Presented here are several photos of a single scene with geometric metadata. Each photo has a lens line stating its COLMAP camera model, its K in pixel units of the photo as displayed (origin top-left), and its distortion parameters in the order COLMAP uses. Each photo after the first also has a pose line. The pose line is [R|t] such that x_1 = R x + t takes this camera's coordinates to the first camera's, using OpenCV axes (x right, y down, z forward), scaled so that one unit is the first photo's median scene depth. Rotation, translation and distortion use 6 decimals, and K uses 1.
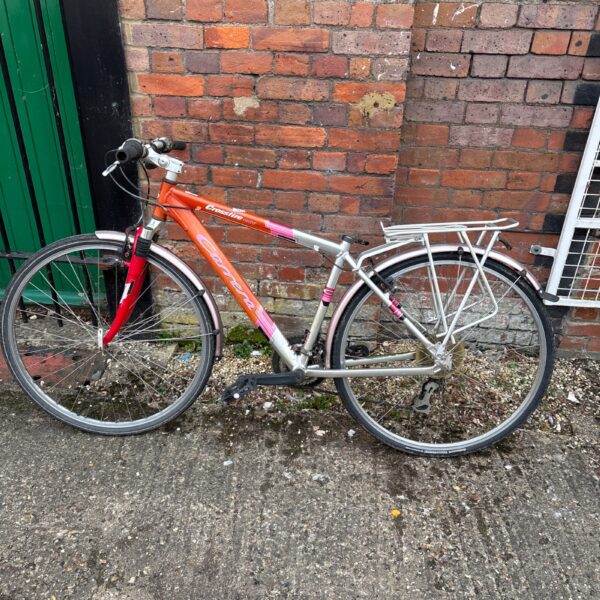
lens RADIAL K [[574.4, 0, 290.2], [0, 574.4, 302.3], [0, 0, 1]] dist [-0.000740, 0.000000]
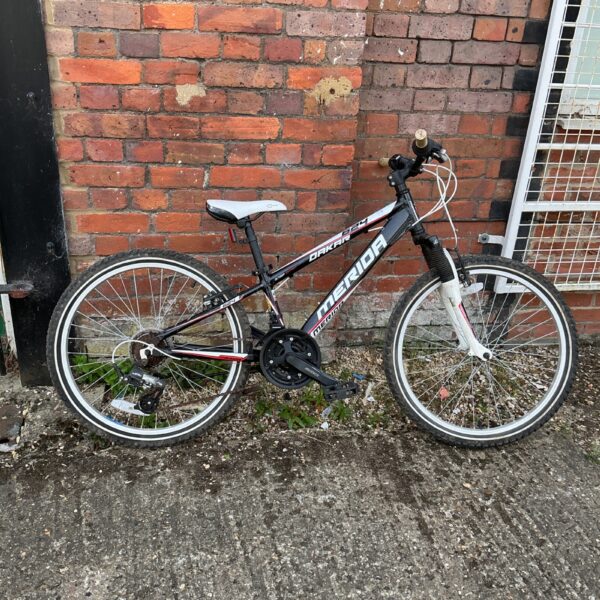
lens RADIAL K [[629.9, 0, 291.9], [0, 629.9, 304.6], [0, 0, 1]] dist [-0.002869, 0.000000]
pose [[0.964560, -0.093278, 0.246826, -0.202170], [0.109061, 0.992724, -0.051031, 0.048858], [-0.240270, 0.076141, 0.967715, 0.046967]]
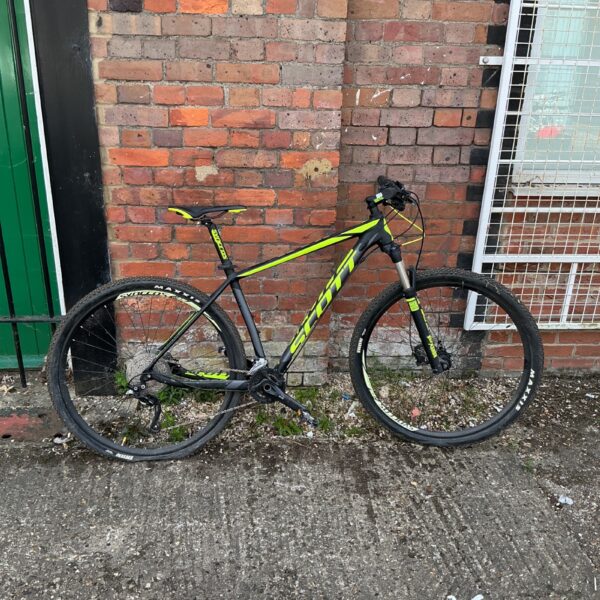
lens RADIAL K [[613.3, 0, 295.2], [0, 613.3, 305.6], [0, 0, 1]] dist [0.016717, 0.000000]
pose [[0.984743, -0.062686, 0.162332, -0.121519], [0.081753, 0.990160, -0.113575, 0.082875], [-0.153615, 0.125114, 0.980178, -0.220922]]
